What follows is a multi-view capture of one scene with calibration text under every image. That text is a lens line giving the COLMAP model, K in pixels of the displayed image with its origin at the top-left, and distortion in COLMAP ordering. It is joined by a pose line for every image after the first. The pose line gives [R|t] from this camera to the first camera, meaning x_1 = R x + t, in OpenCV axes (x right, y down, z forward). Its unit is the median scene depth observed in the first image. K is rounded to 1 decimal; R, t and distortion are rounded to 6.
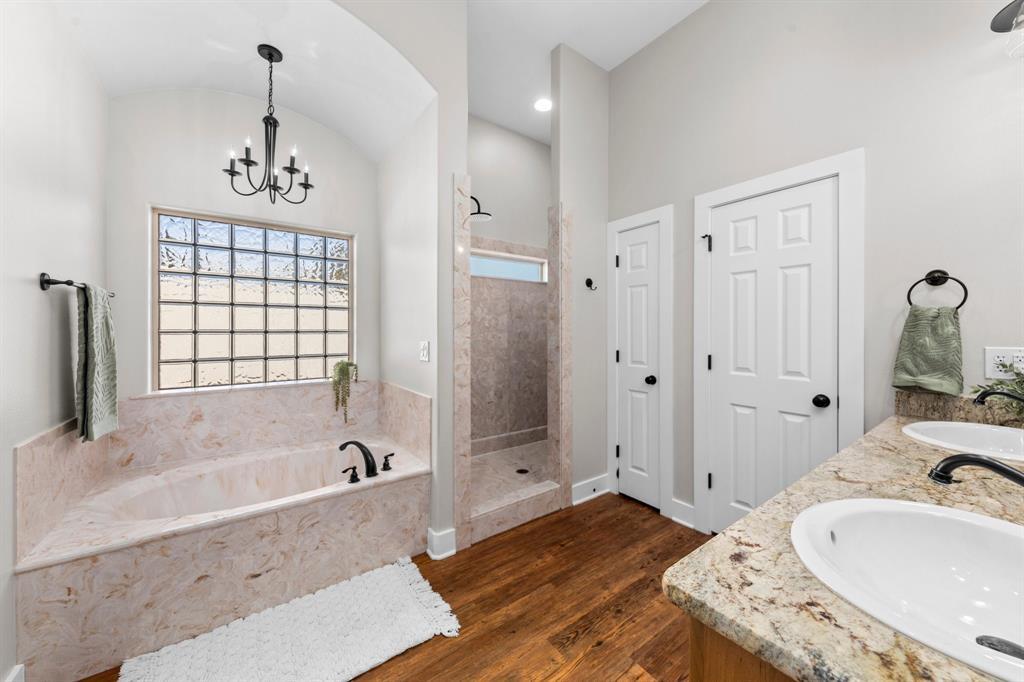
lens RADIAL K [[349.6, 0, 514.7], [0, 349.6, 332.5], [0, 0, 1]] dist [0.012211, 0.000058]
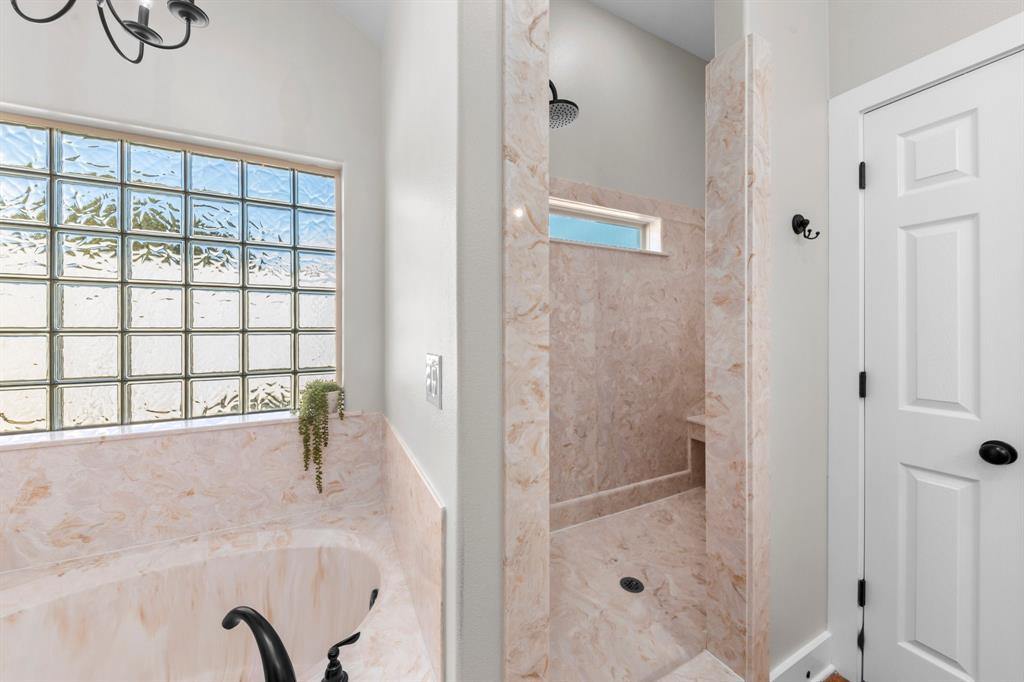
lens RADIAL K [[349.6, 0, 510.5], [0, 349.6, 331.4], [0, 0, 1]] dist [0.012211, 0.000058]
pose [[0.983913, 0.000059, -0.178651, -0.077792], [-0.000131, 1.000000, -0.000390, -0.001480], [0.178651, 0.000407, 0.983912, 0.490421]]
